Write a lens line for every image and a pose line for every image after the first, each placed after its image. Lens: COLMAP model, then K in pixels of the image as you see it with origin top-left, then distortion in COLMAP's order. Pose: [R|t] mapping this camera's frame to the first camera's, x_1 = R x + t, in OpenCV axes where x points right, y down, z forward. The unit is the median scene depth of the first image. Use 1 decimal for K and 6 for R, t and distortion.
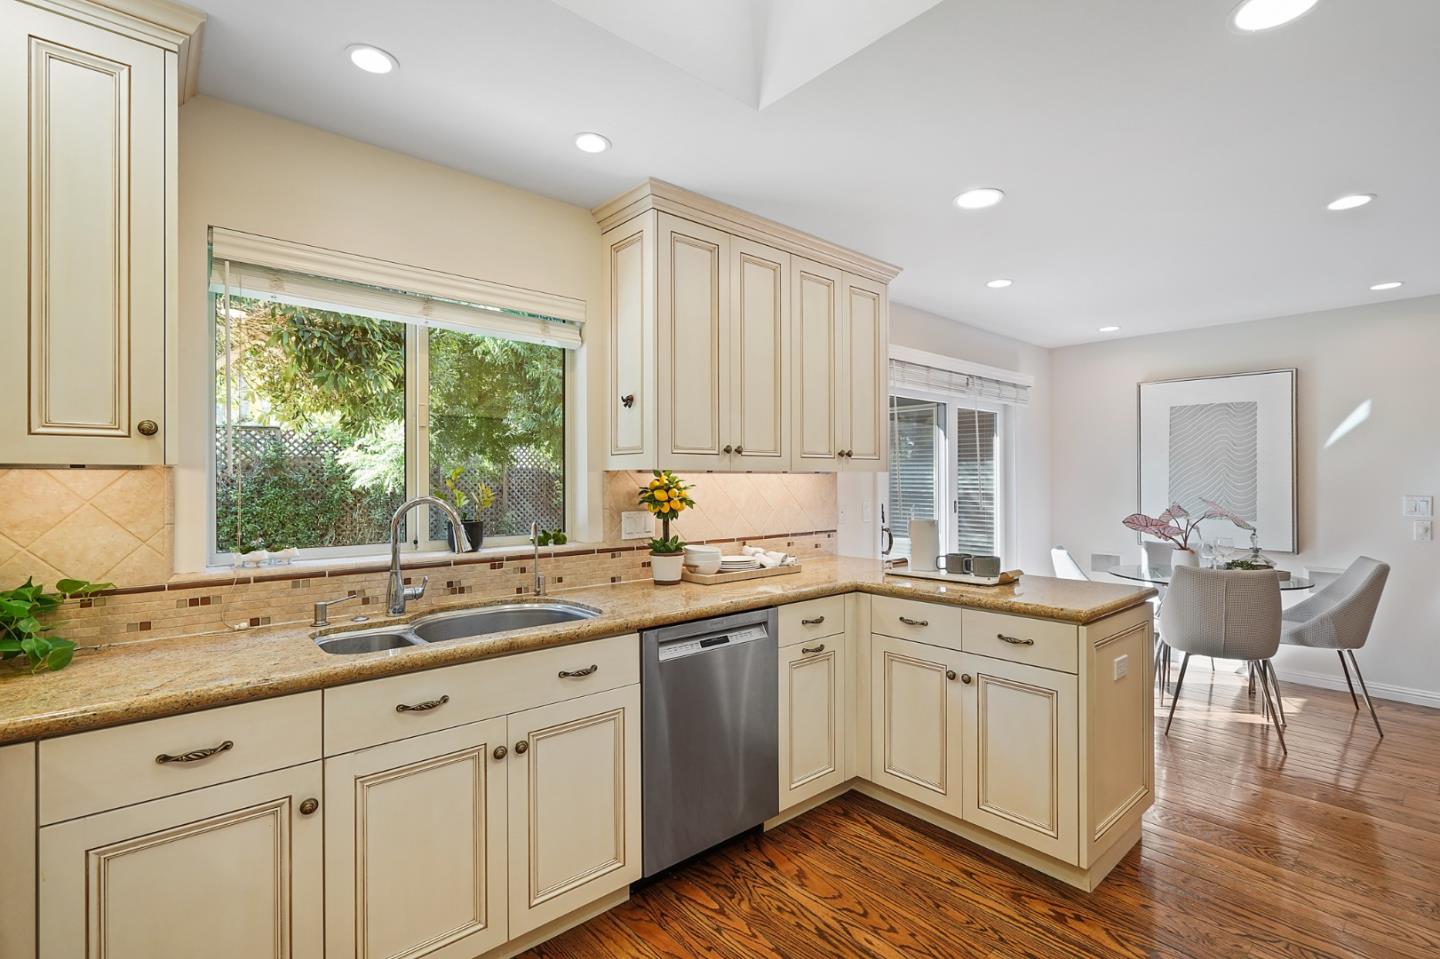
lens RADIAL K [[665.7, 0, 723.1], [0, 665.7, 476.2], [0, 0, 1]] dist [0.000717, -0.000072]
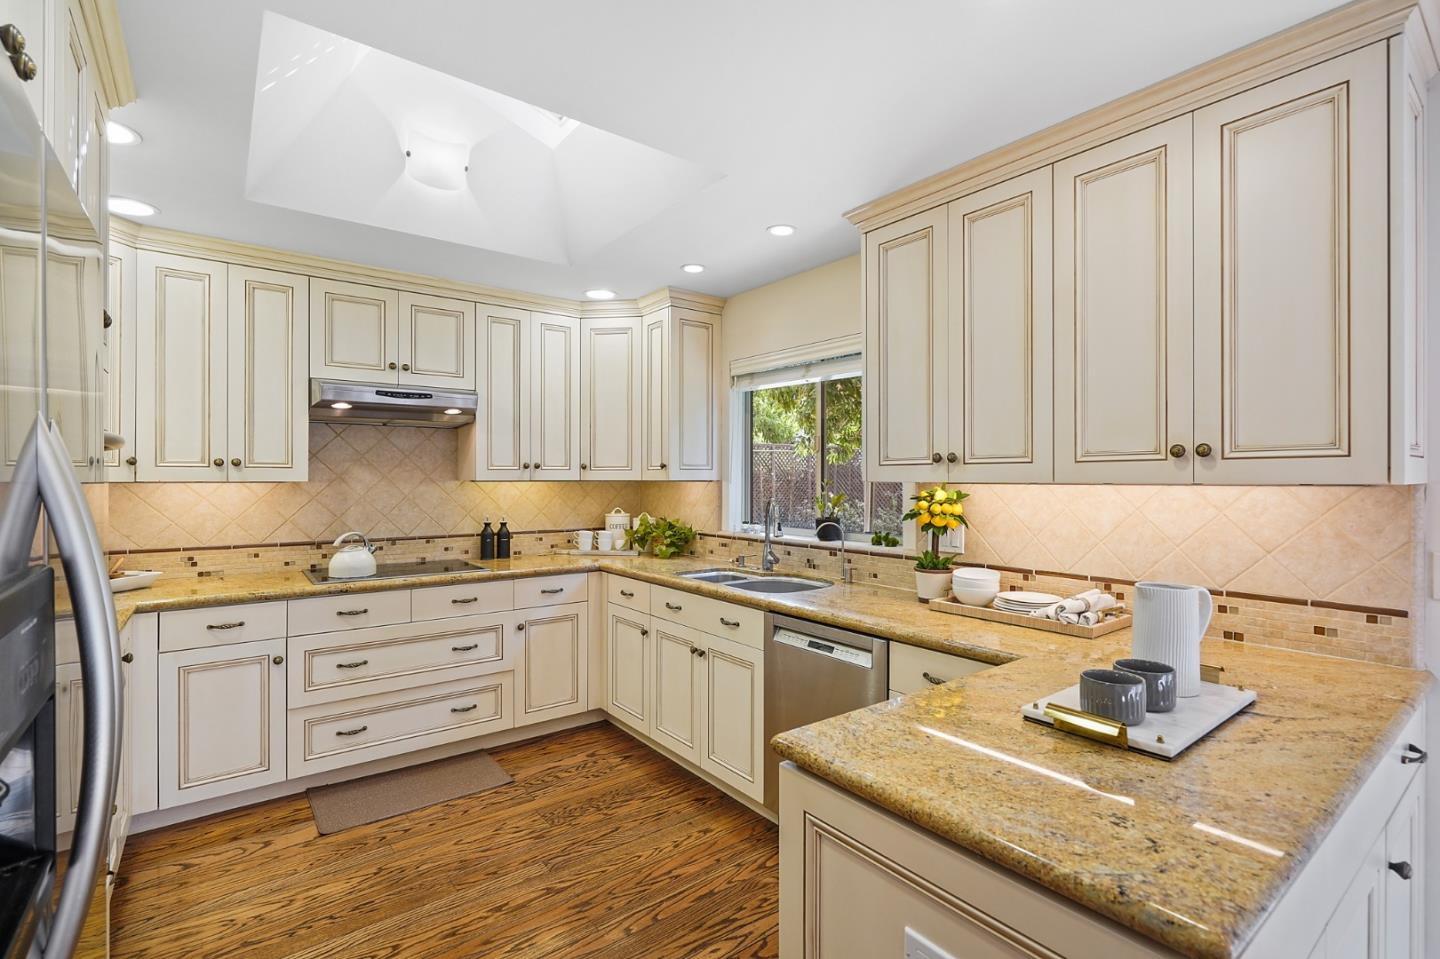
lens RADIAL K [[665.7, 0, 722.4], [0, 665.7, 477.4], [0, 0, 1]] dist [0.000717, -0.000072]
pose [[-0.066485, -0.001287, -0.997787, 0.913501], [0.001775, 0.999997, -0.001408, -0.014099], [0.997786, -0.001865, -0.066483, 0.802103]]
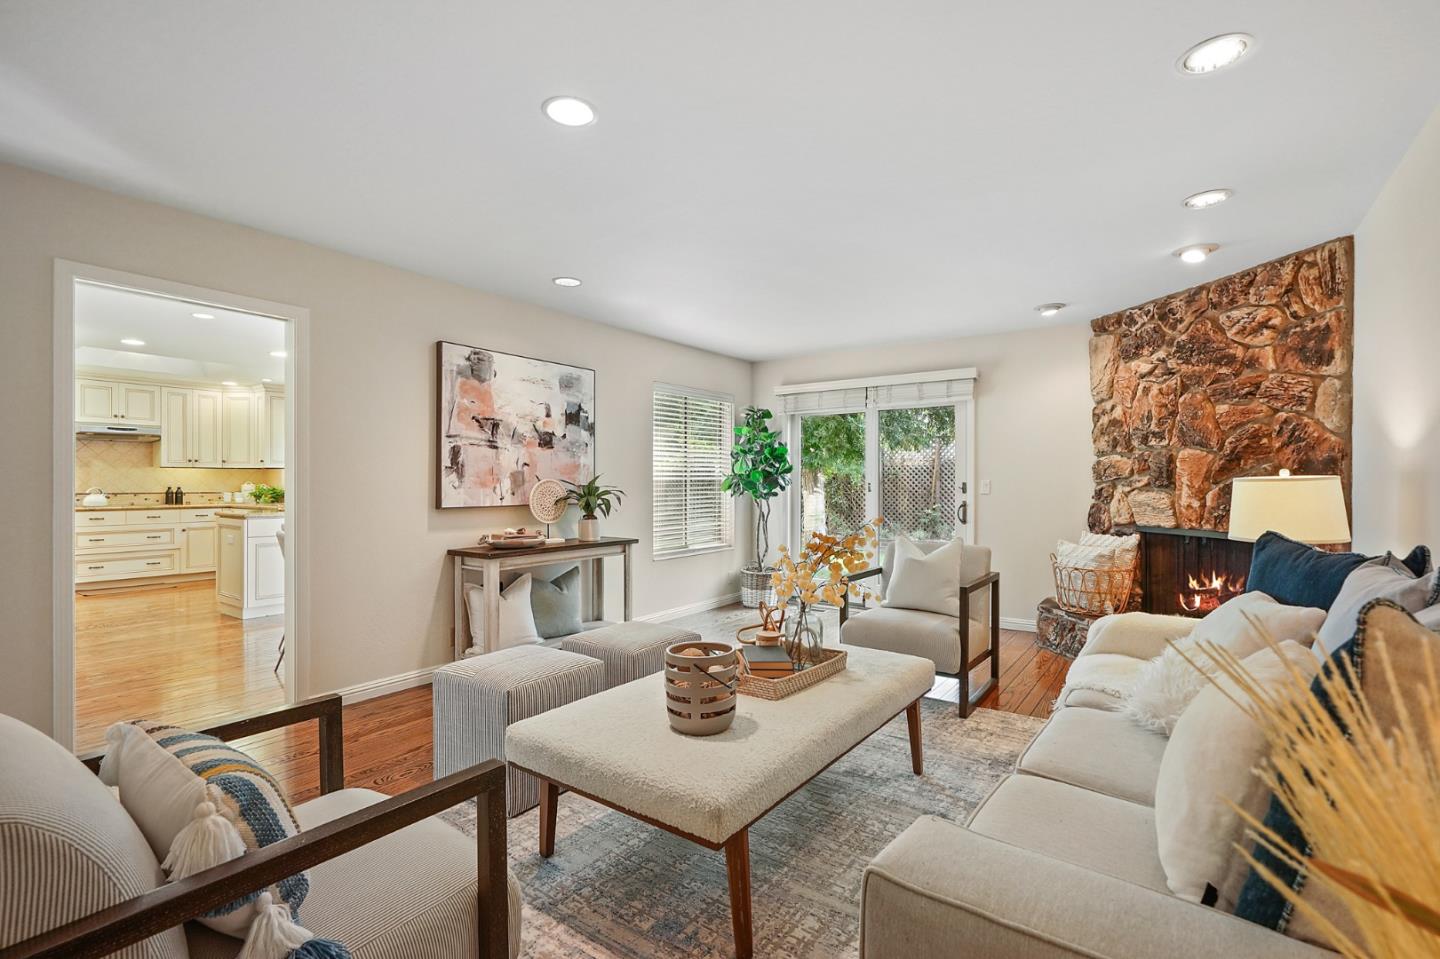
lens RADIAL K [[665.7, 0, 725.1], [0, 665.7, 480.8], [0, 0, 1]] dist [0.000717, -0.000072]
pose [[0.230860, 0.001182, -0.972986, 3.161822], [-0.000946, 0.999999, 0.000990, 0.049041], [0.972987, 0.000692, 0.230860, 2.022559]]
